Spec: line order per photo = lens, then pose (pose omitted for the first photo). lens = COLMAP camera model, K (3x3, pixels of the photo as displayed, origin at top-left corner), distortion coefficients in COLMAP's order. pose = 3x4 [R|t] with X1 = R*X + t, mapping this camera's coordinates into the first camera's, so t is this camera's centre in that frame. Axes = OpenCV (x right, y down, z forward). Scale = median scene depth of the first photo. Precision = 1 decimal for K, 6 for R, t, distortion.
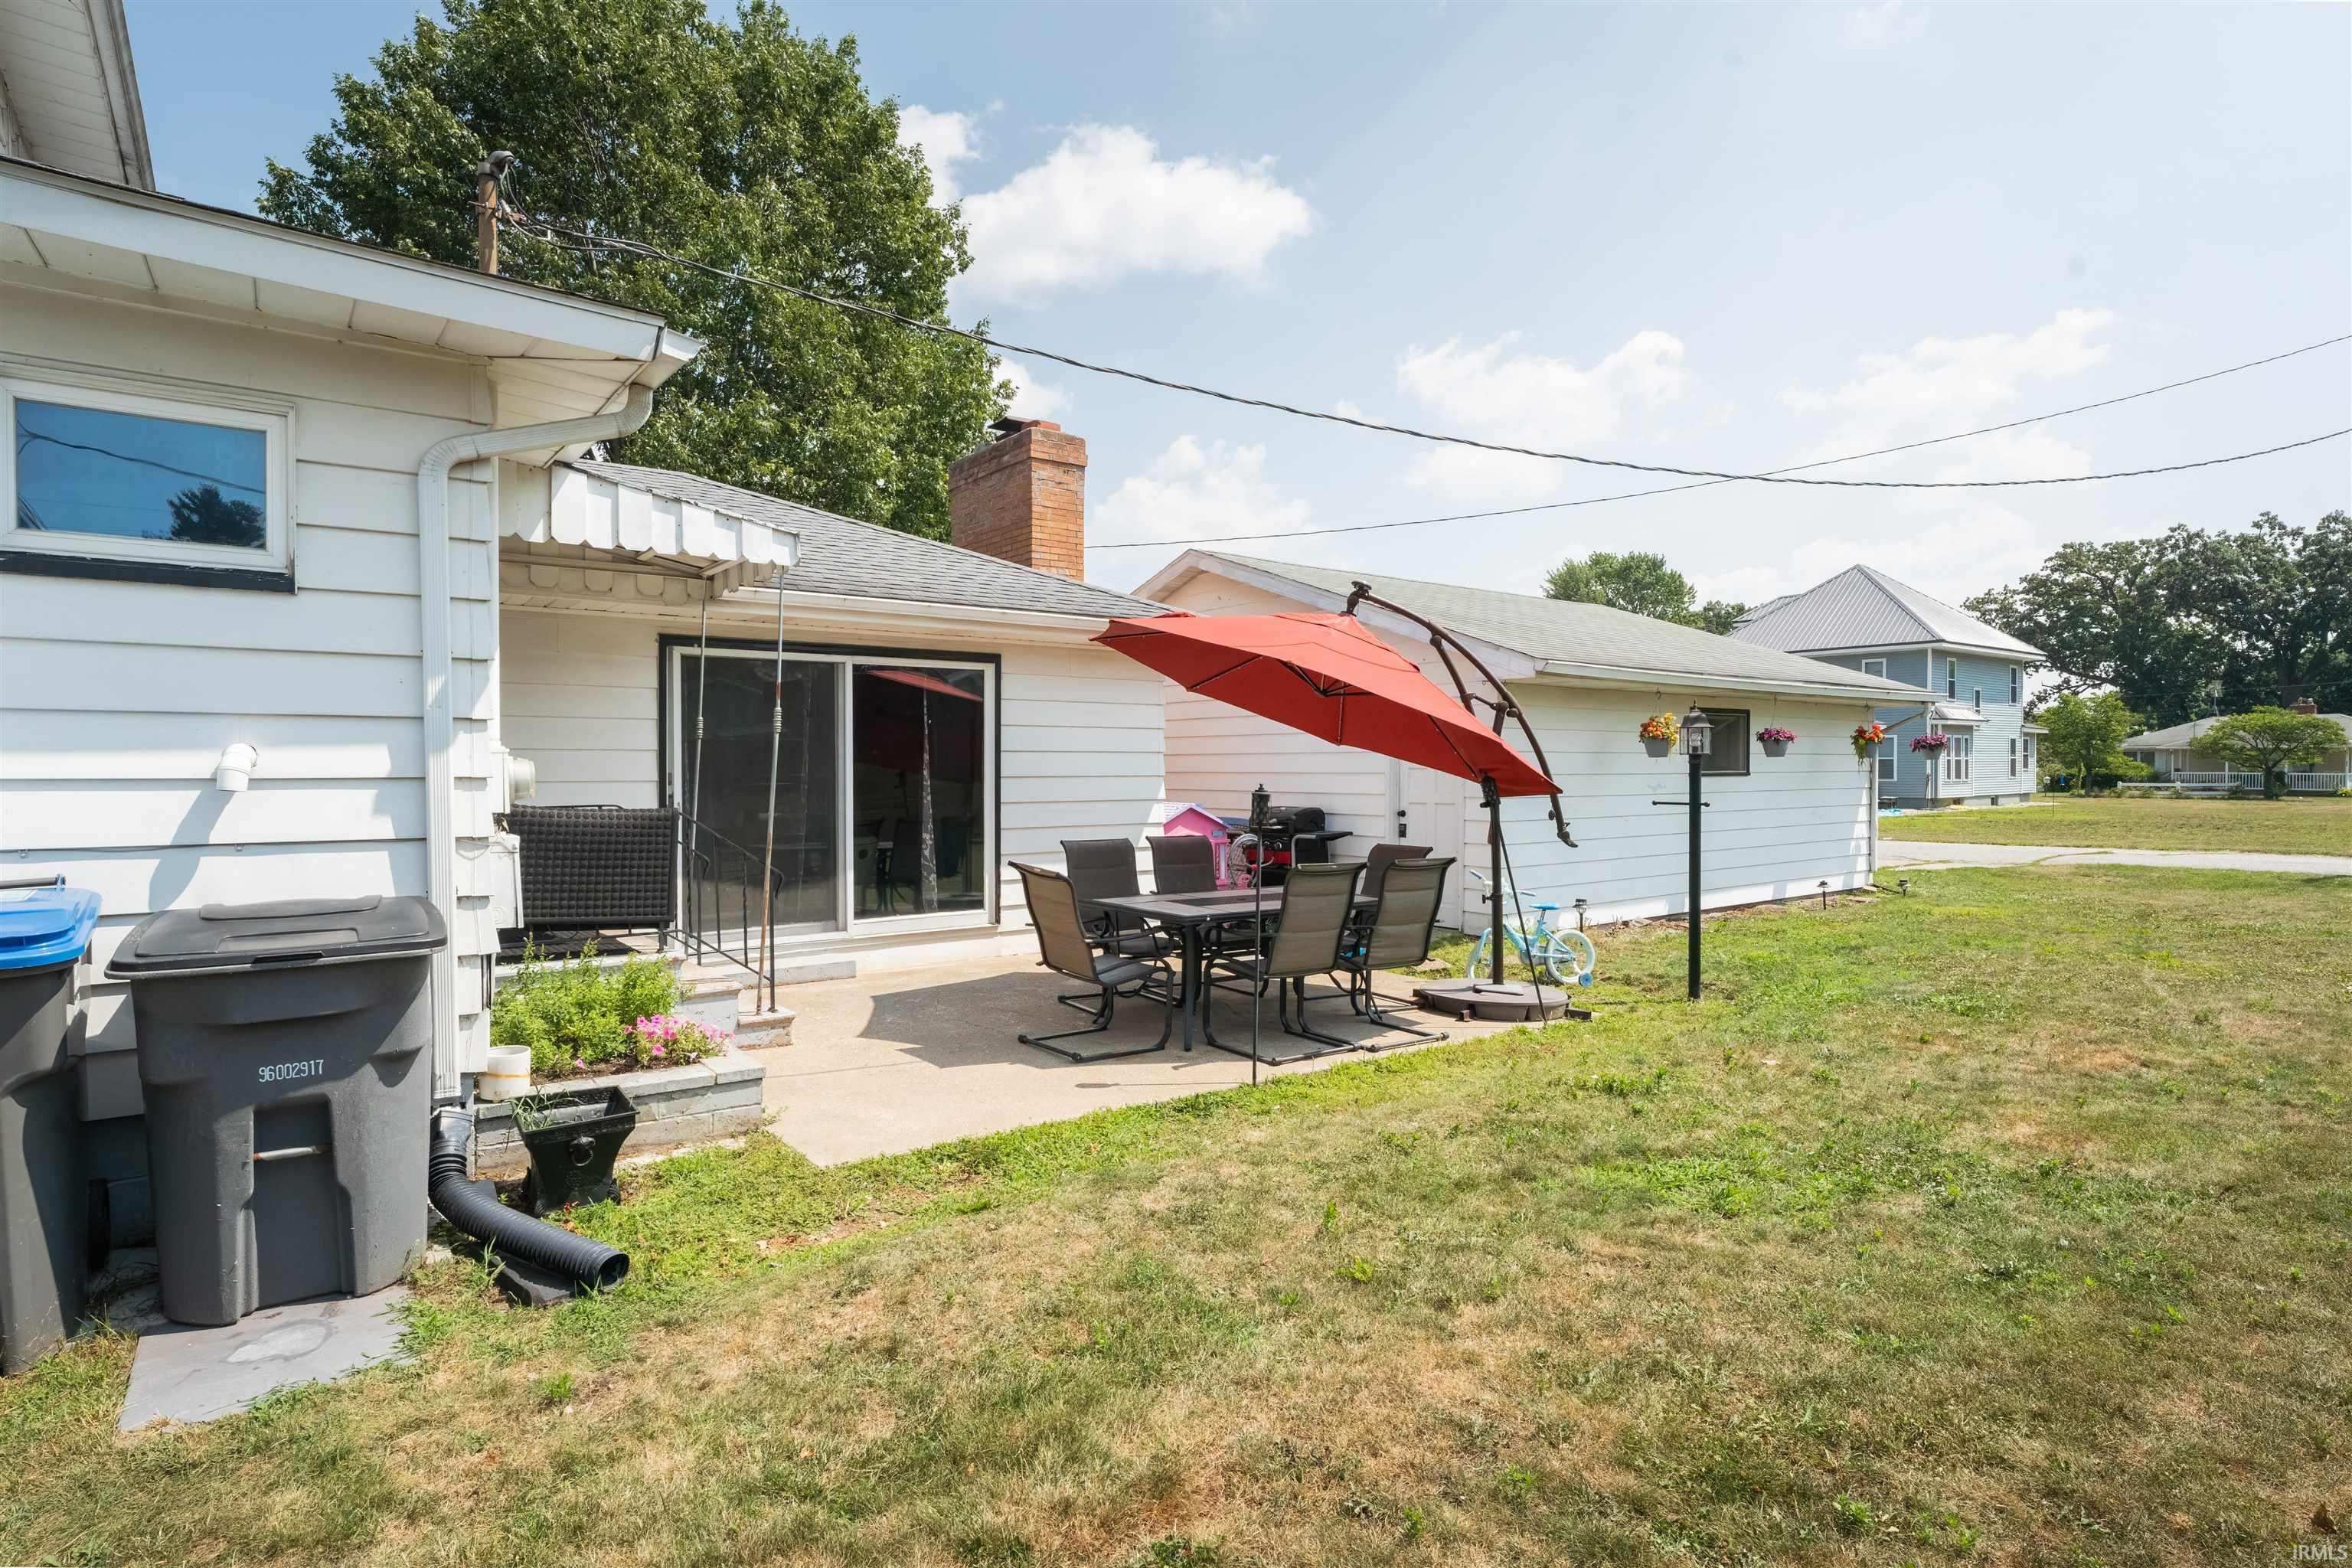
lens RADIAL K [[1199.6, 0, 1178.1], [0, 1199.6, 784.1], [0, 0, 1]] dist [0.003919, 0.000599]
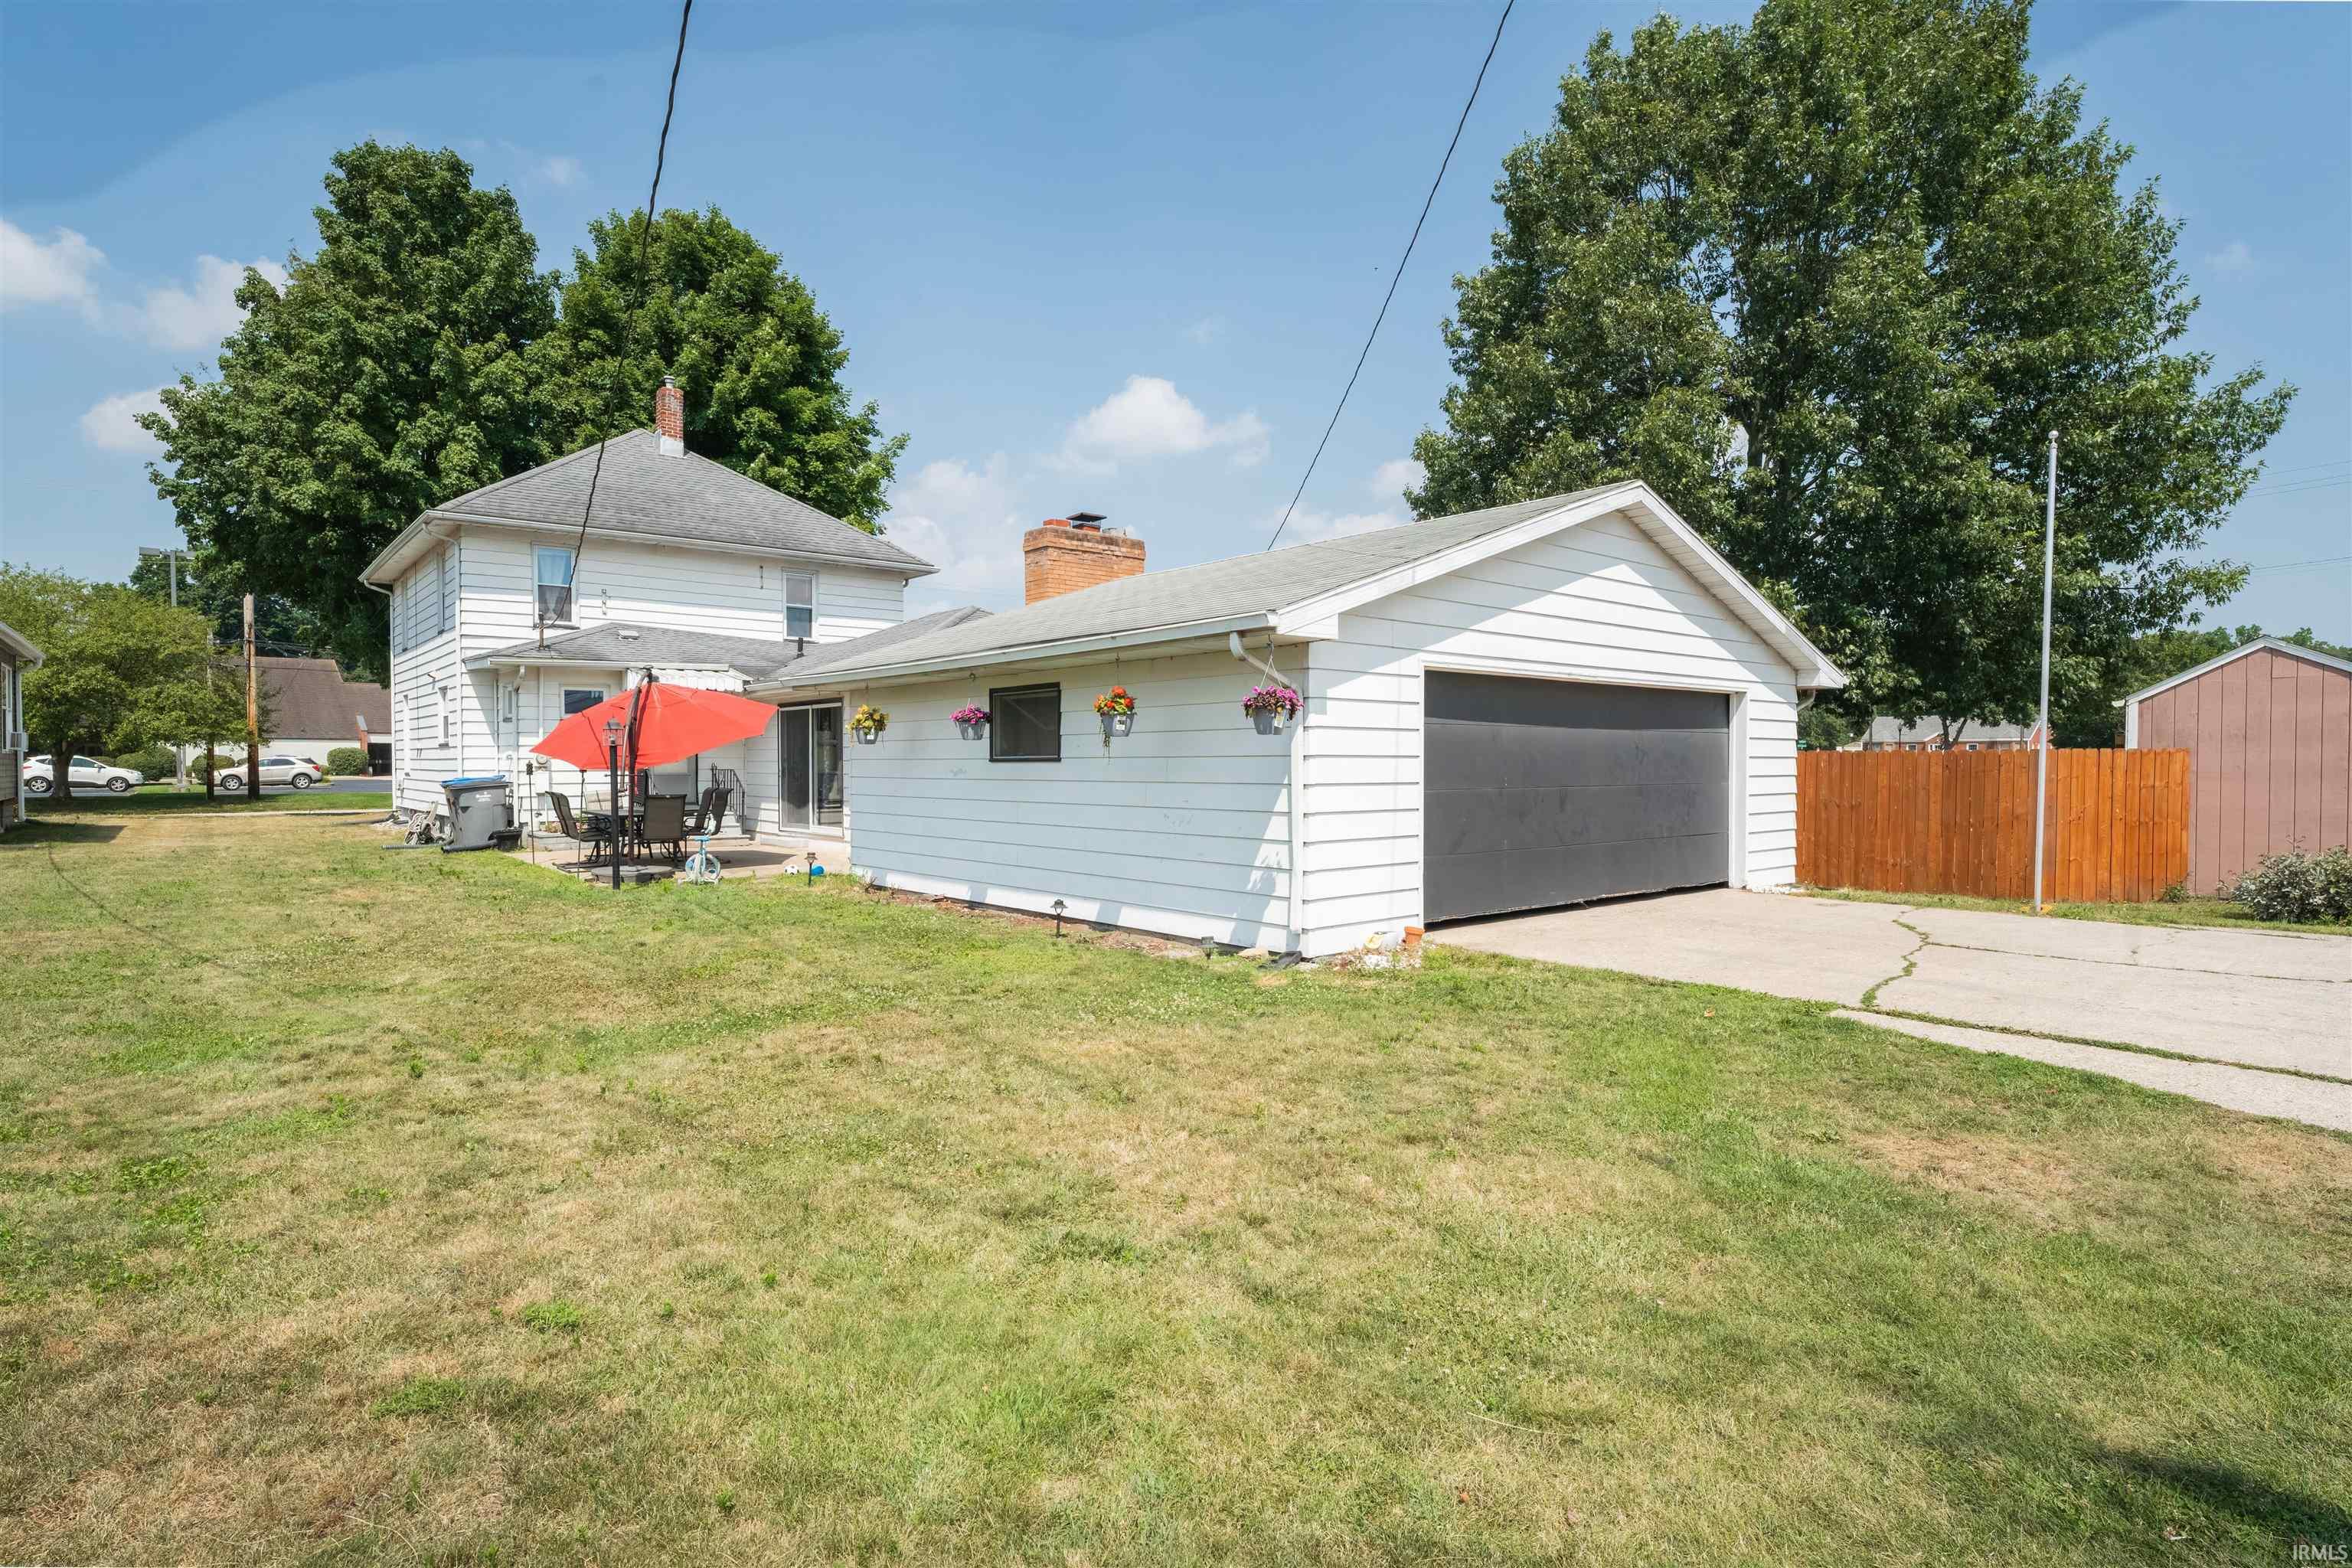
lens RADIAL K [[1199.6, 0, 1180.1], [0, 1199.6, 778.9], [0, 0, 1]] dist [0.003919, 0.000599]
pose [[0.048985, 0.017579, -0.998645, 1.376131], [0.000032, 0.999845, 0.017602, -0.006988], [0.998800, -0.000894, 0.048977, 1.120349]]
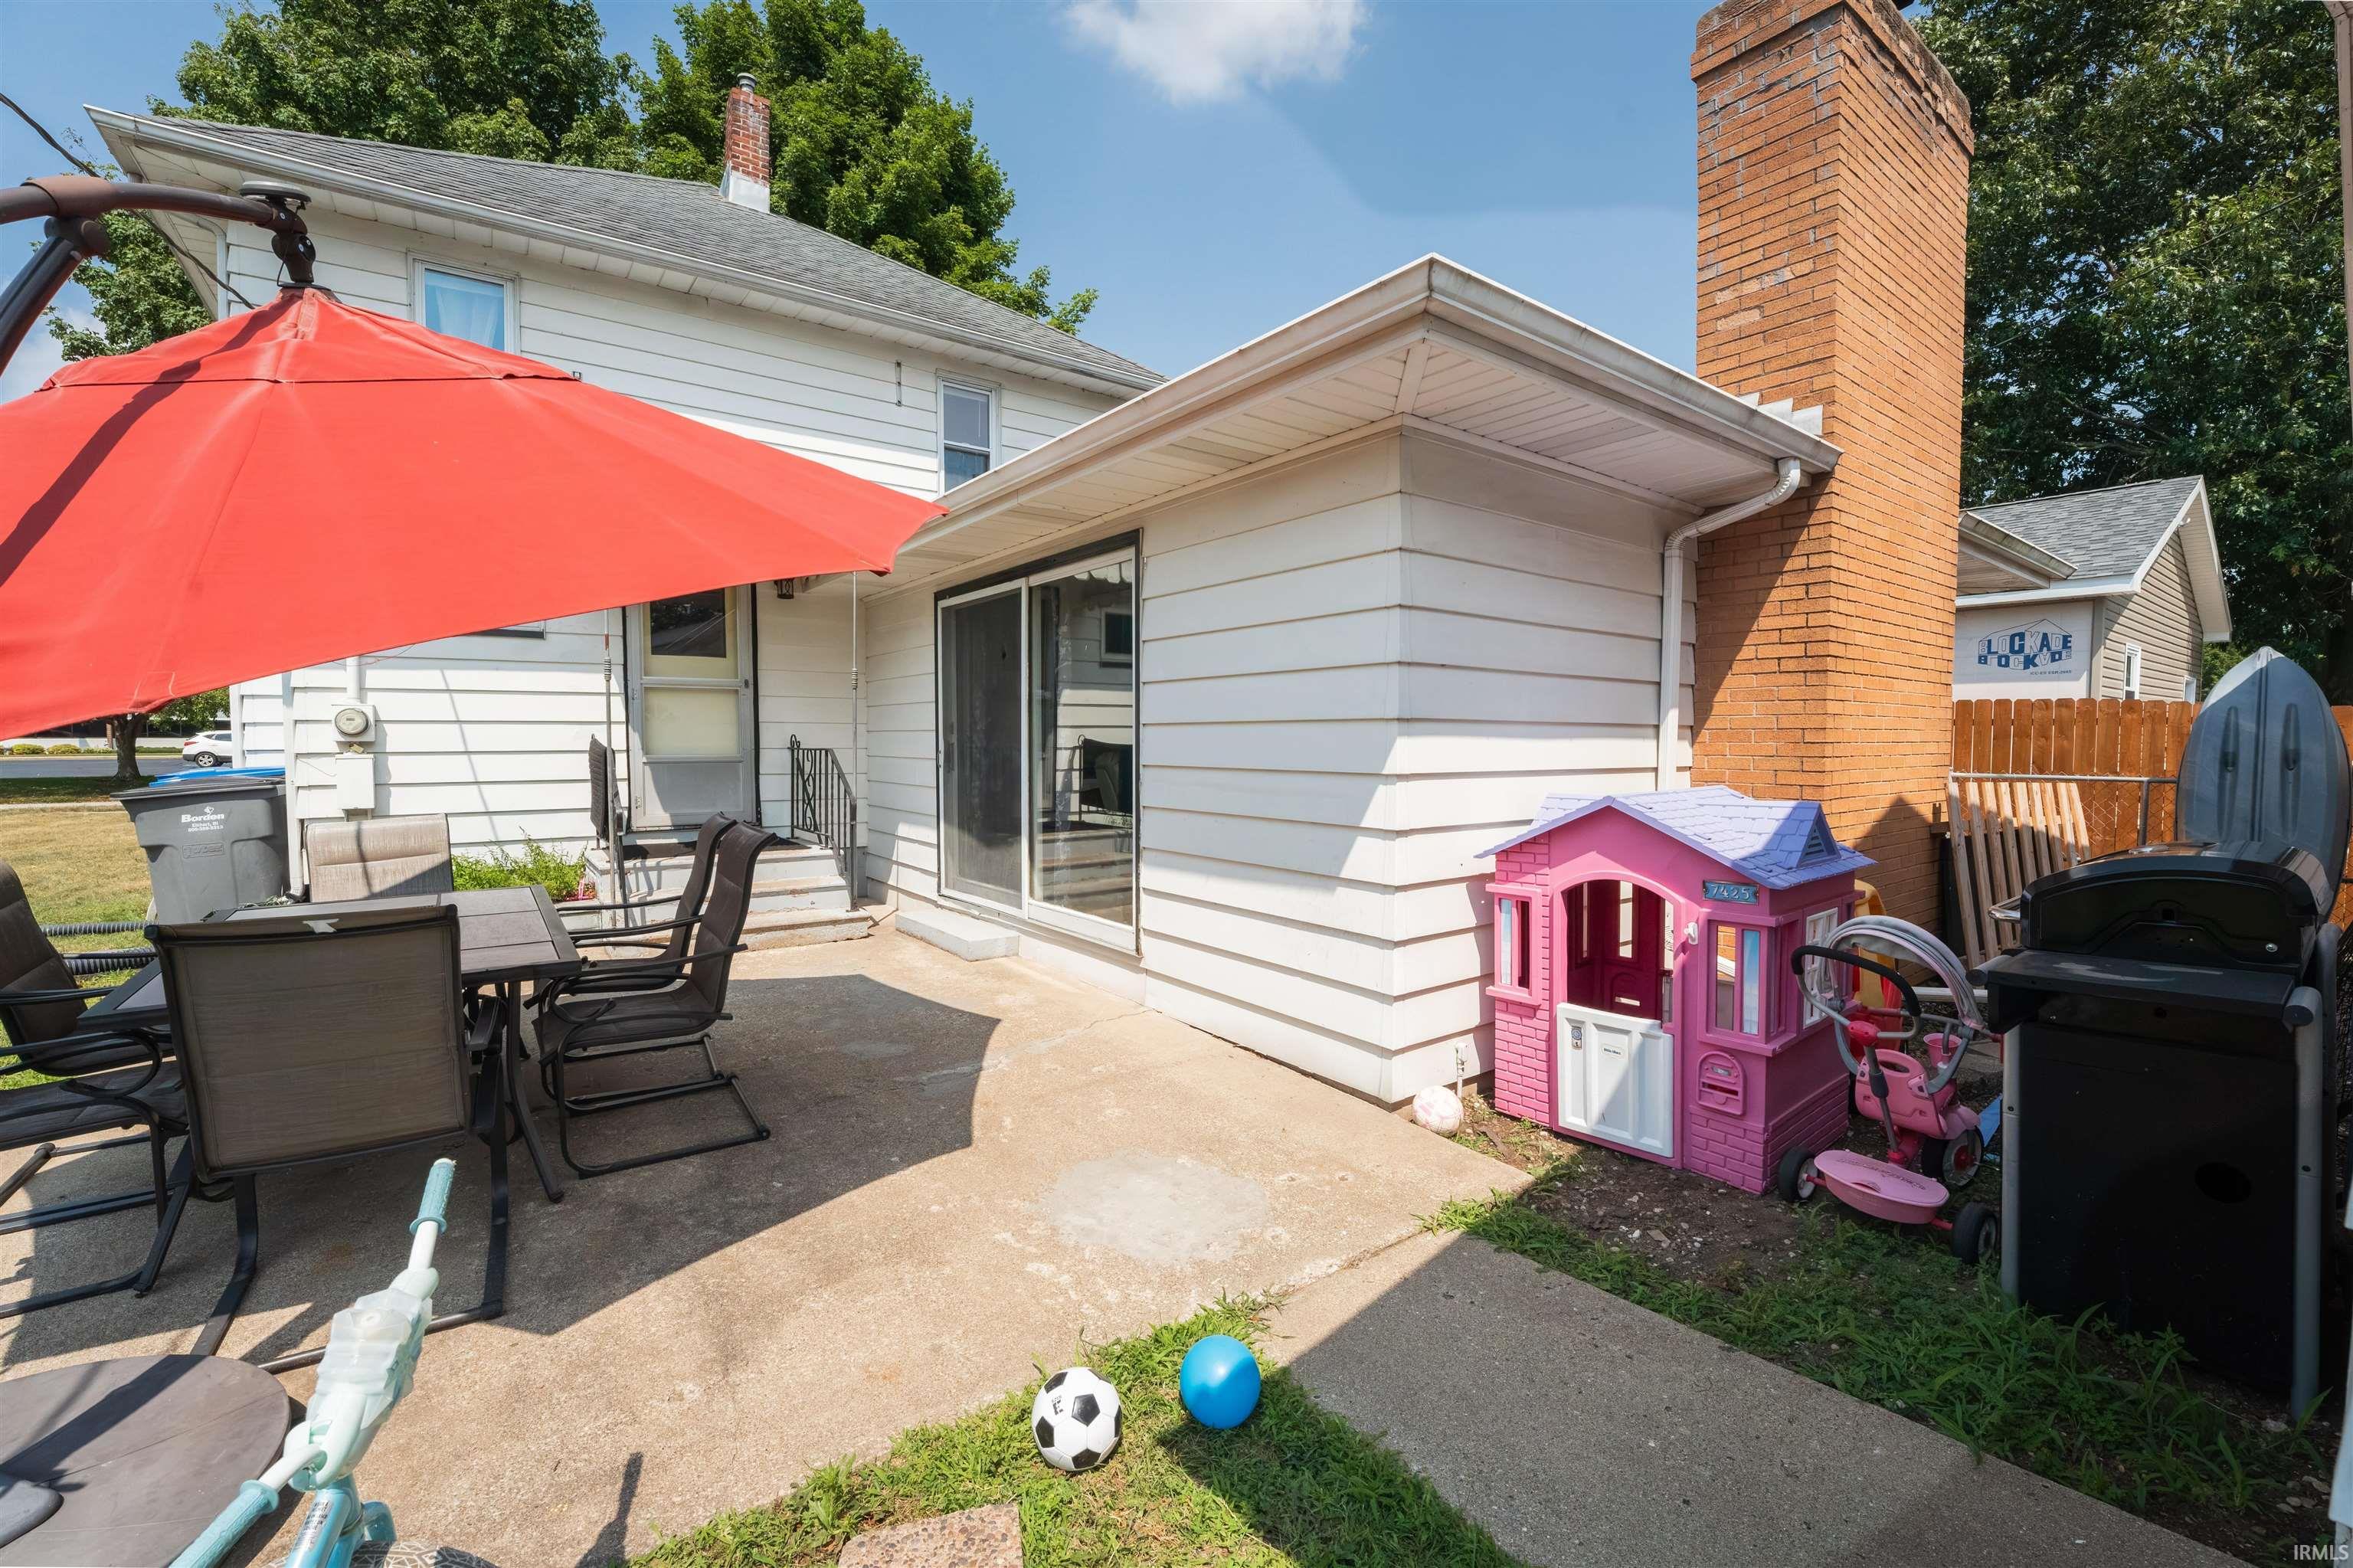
lens RADIAL K [[960.0, 0, 1175.0], [0, 960.0, 776.8], [0, 0, 1]] dist [-0.001798, -0.000199]
pose [[-0.007663, 0.045423, -0.998938, 0.277541], [-0.008297, 0.998931, 0.045486, -0.000401], [0.999936, 0.008637, -0.007278, 0.797425]]
